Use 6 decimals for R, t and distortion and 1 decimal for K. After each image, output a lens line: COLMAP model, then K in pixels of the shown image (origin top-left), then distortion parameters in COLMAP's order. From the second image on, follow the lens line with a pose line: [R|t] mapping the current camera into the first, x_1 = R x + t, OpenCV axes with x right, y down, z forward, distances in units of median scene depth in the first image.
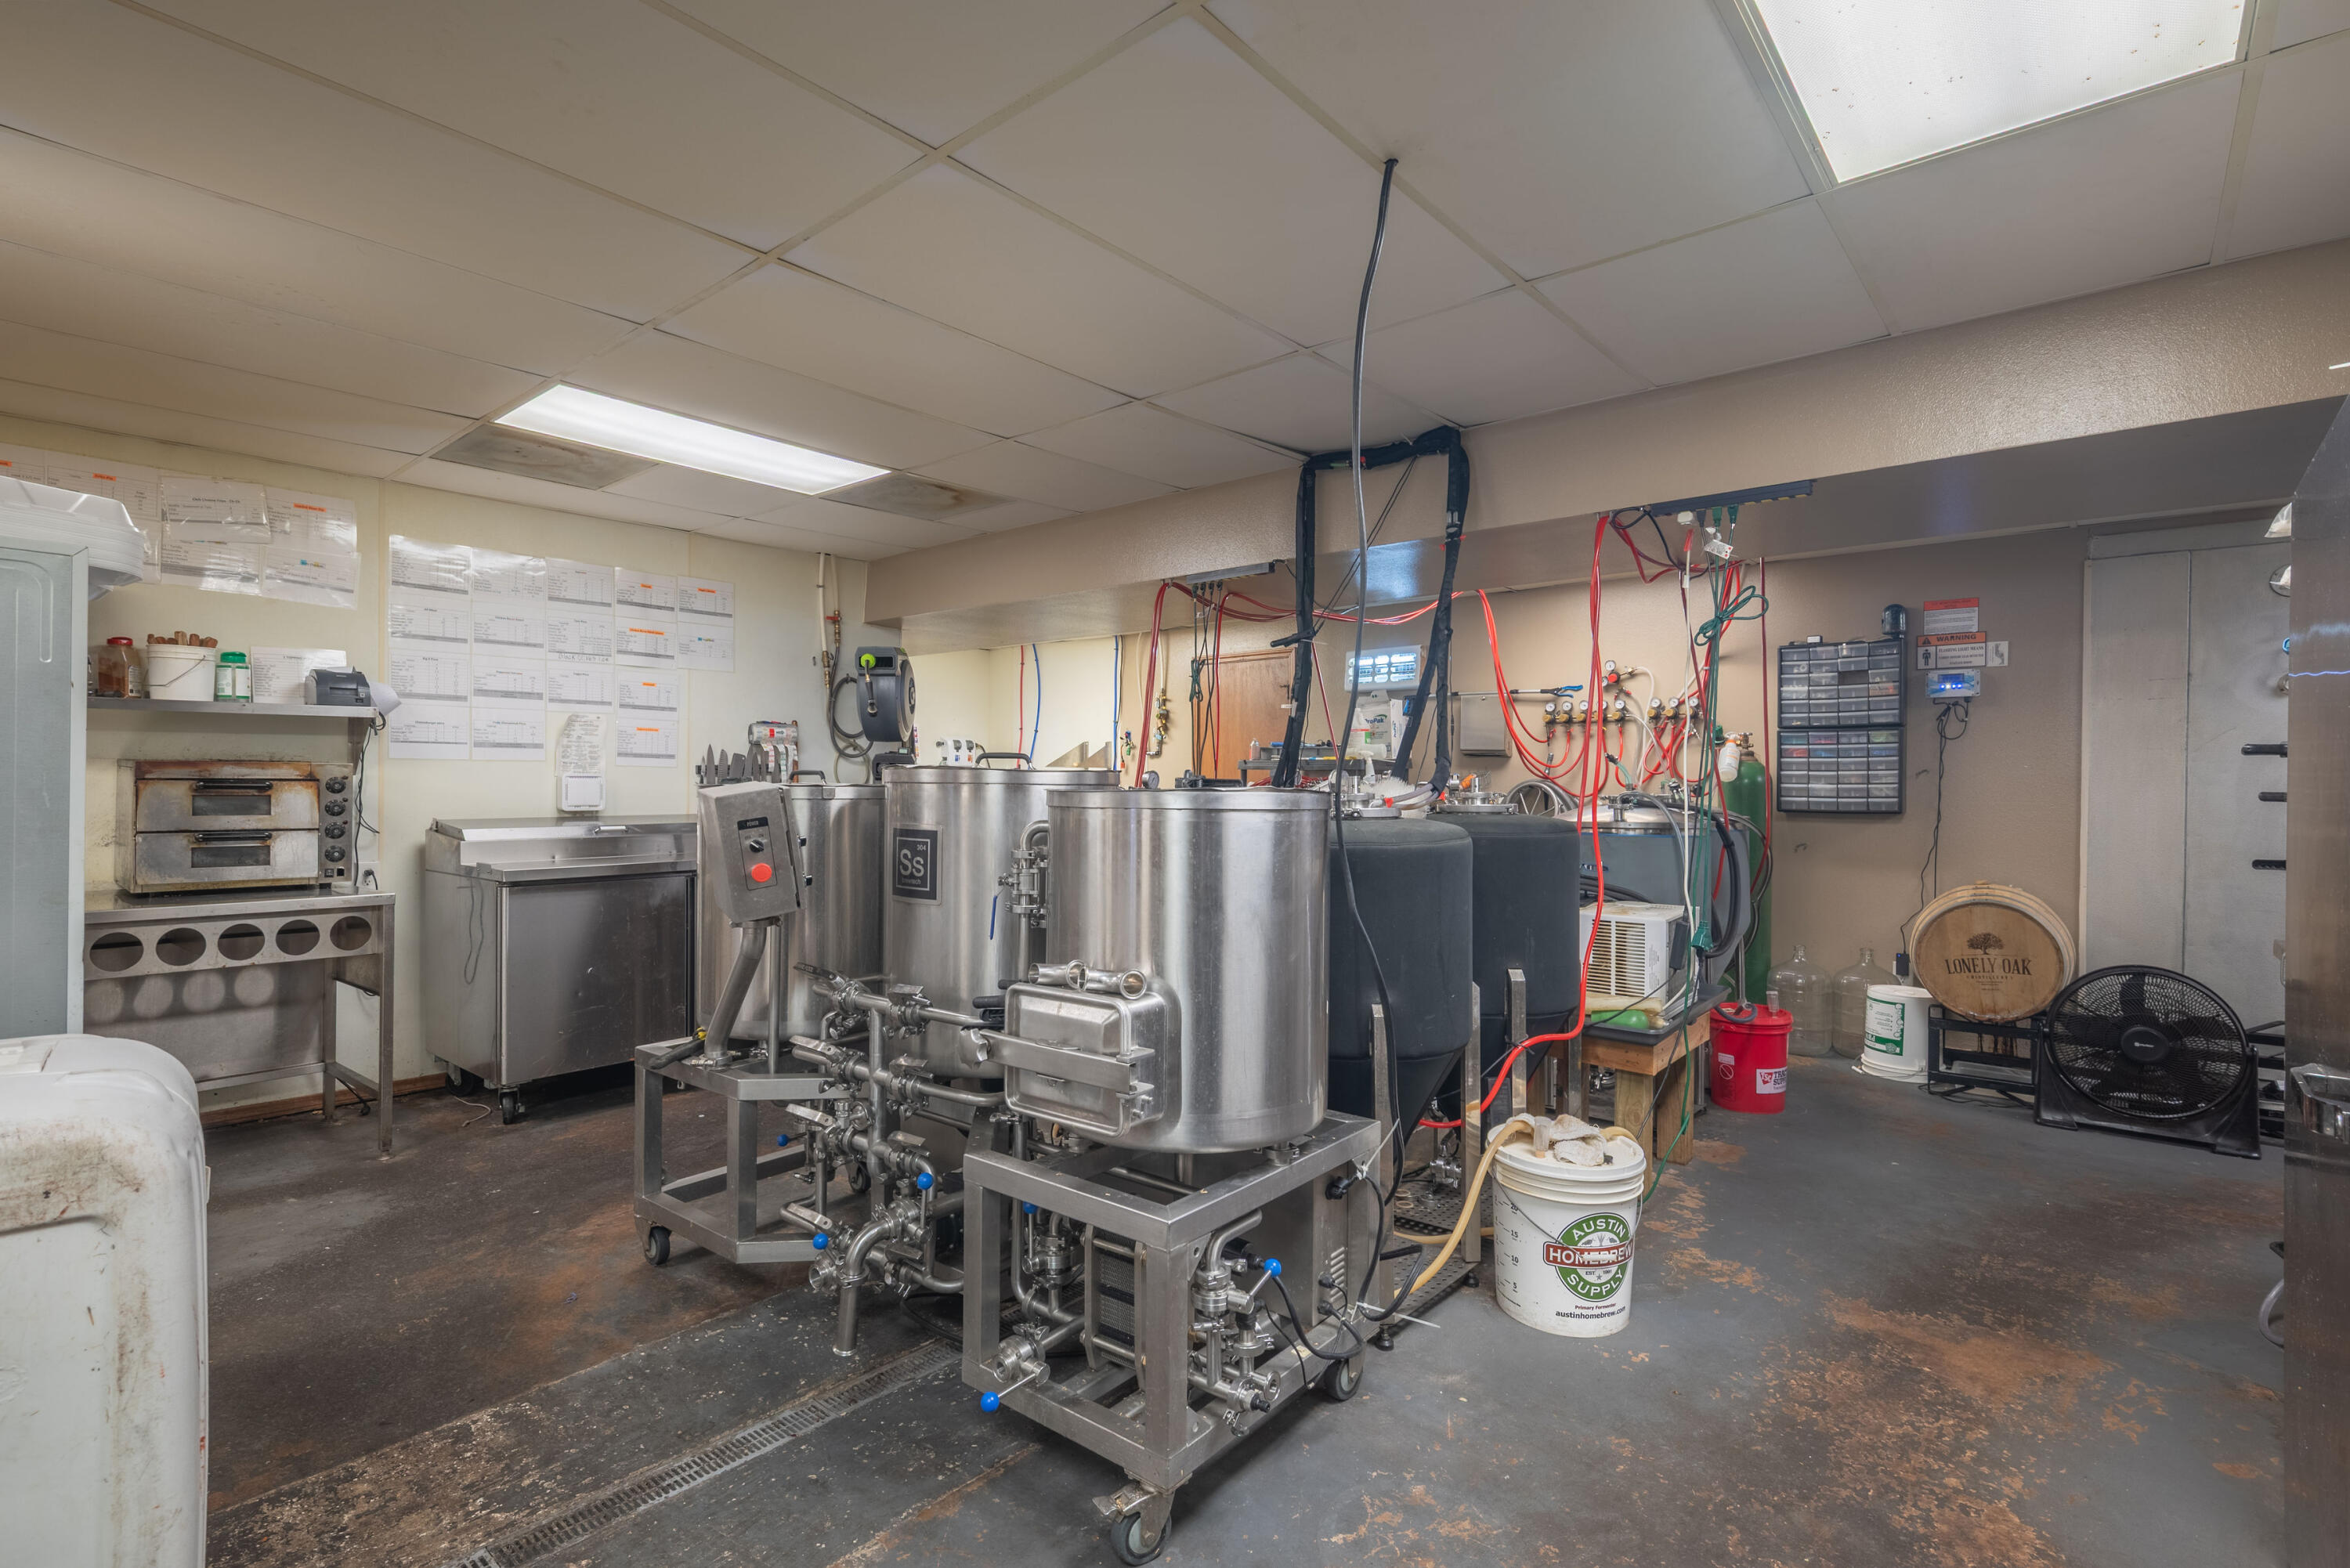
lens RADIAL K [[1095.0, 0, 1168.7], [0, 1095.0, 779.8], [0, 0, 1]] dist [0.002037, 0.000528]
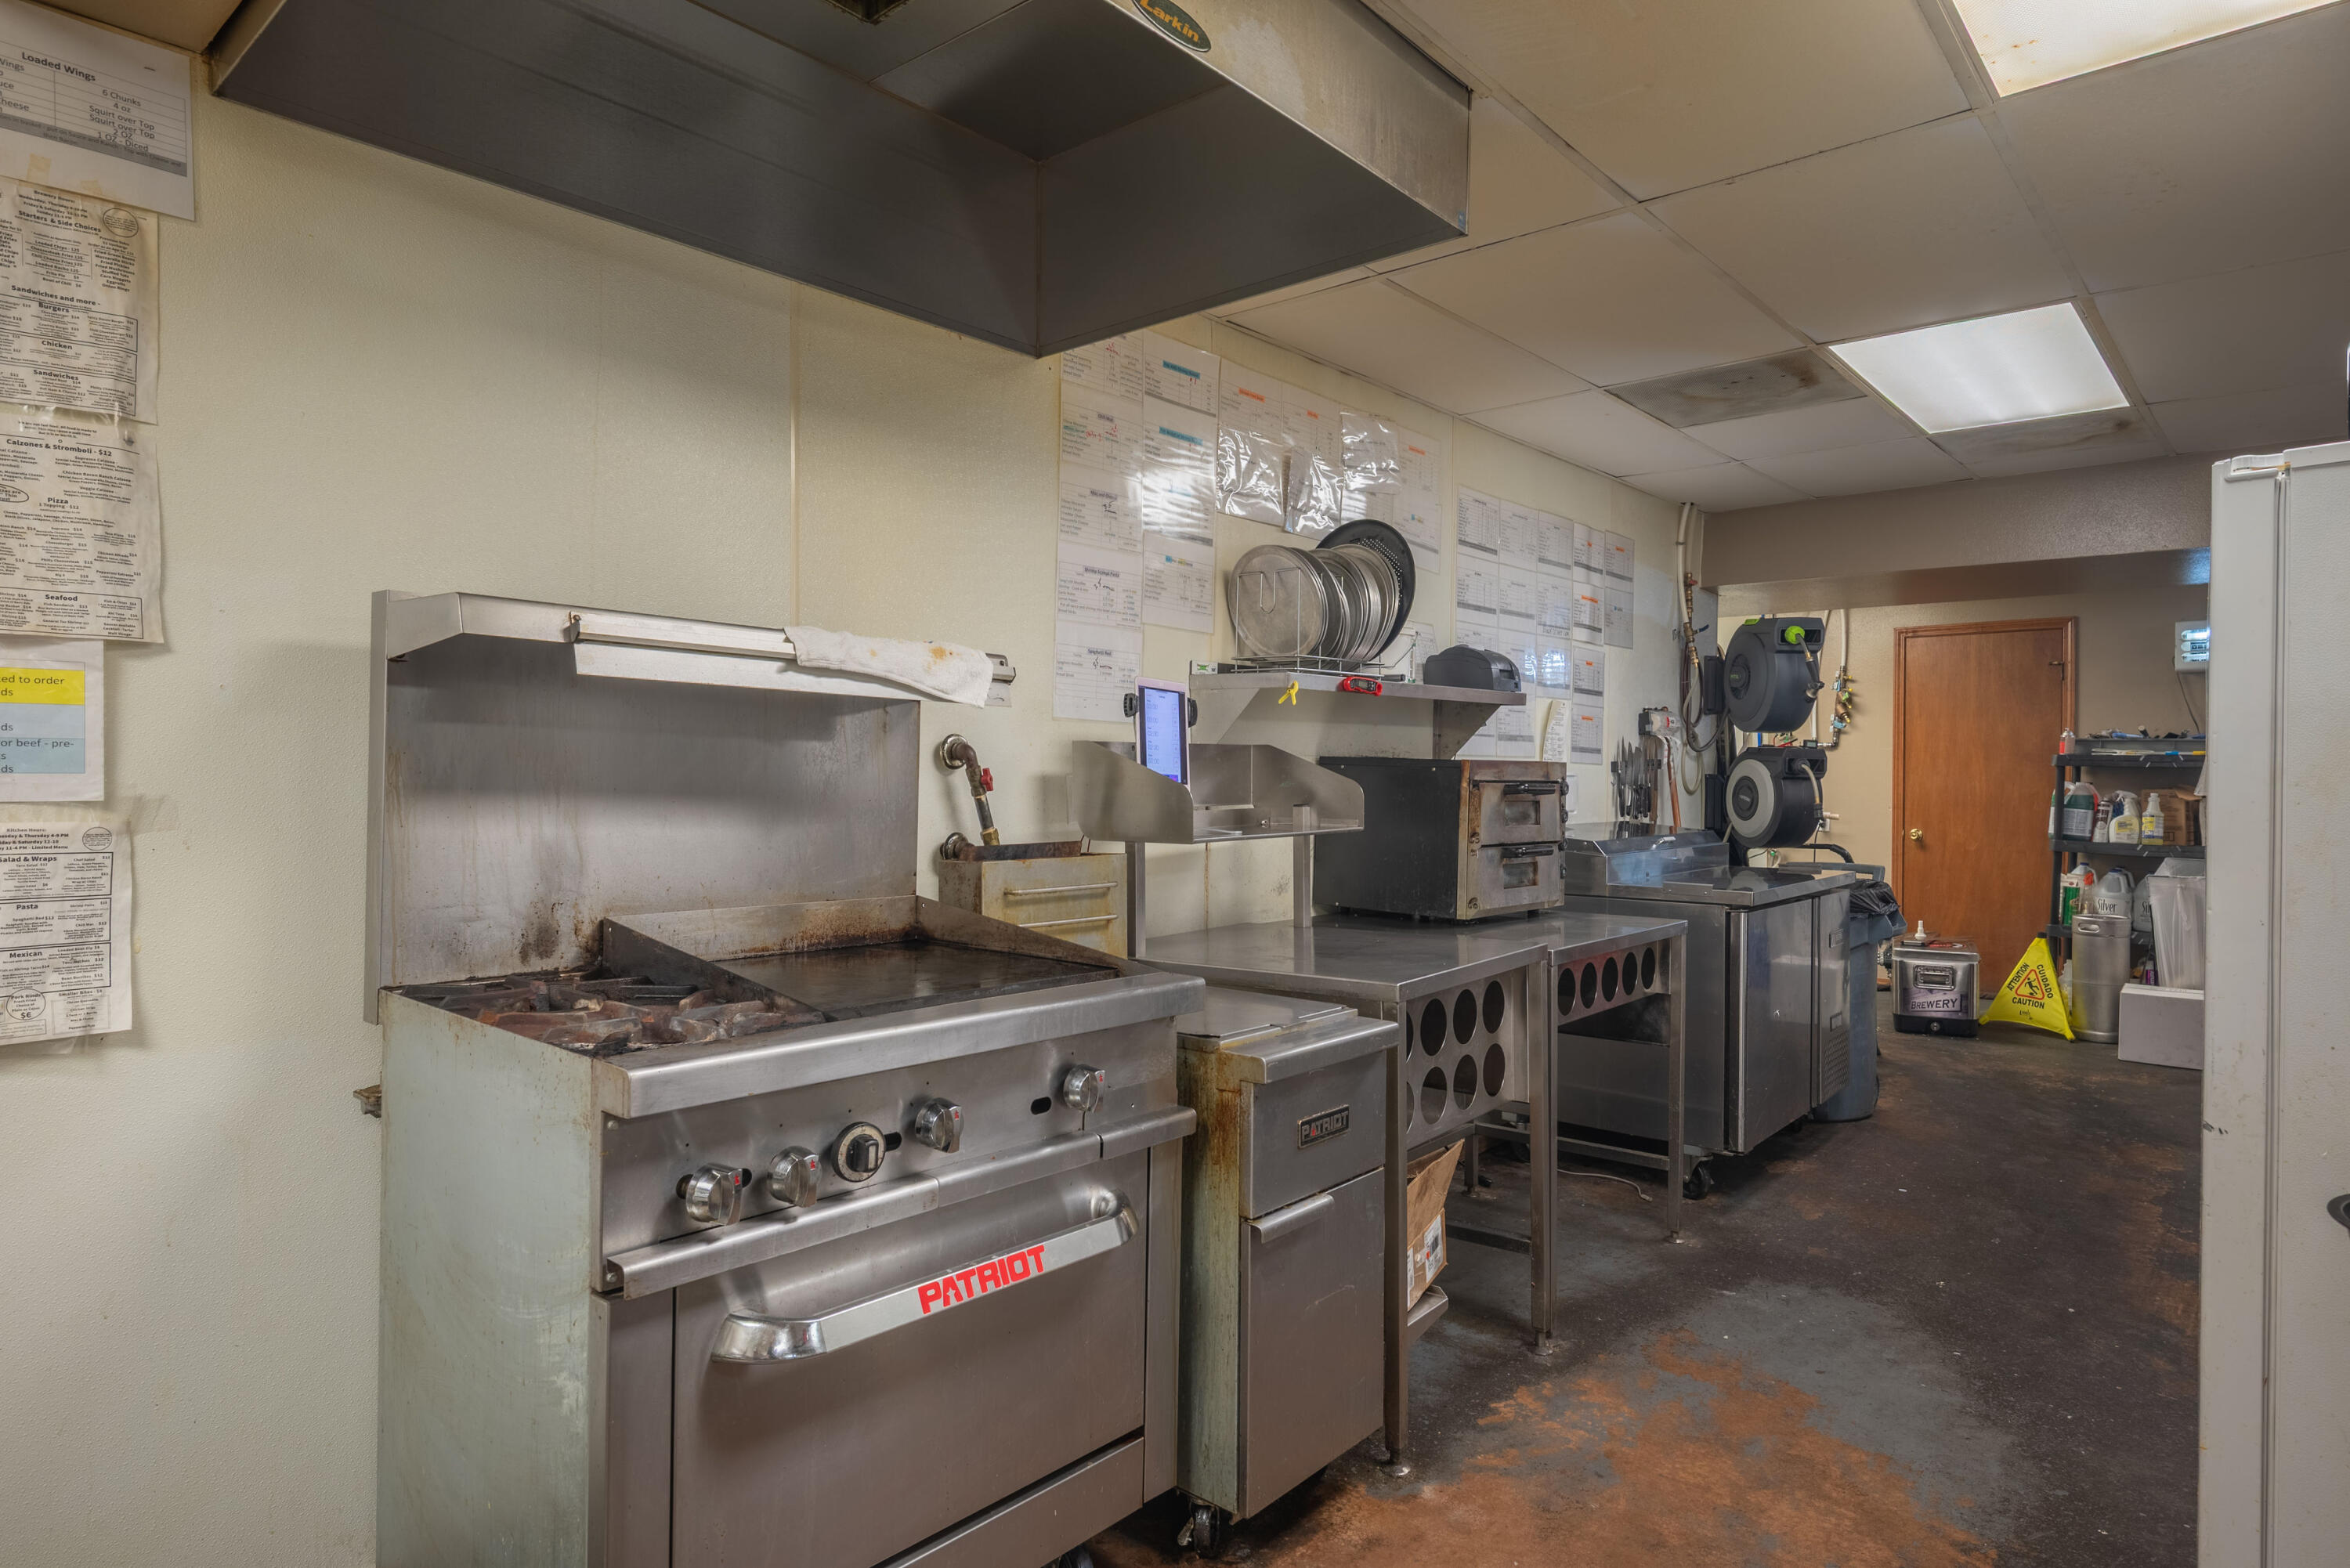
lens RADIAL K [[1320.5, 0, 1180.1], [0, 1320.5, 796.4], [0, 0, 1]] dist [0.000240, -0.000078]
pose [[0.999981, 0.002236, -0.005818, -0.816352], [-0.002117, 0.999789, 0.020438, -0.007764], [0.005862, -0.020425, 0.999774, 0.005833]]
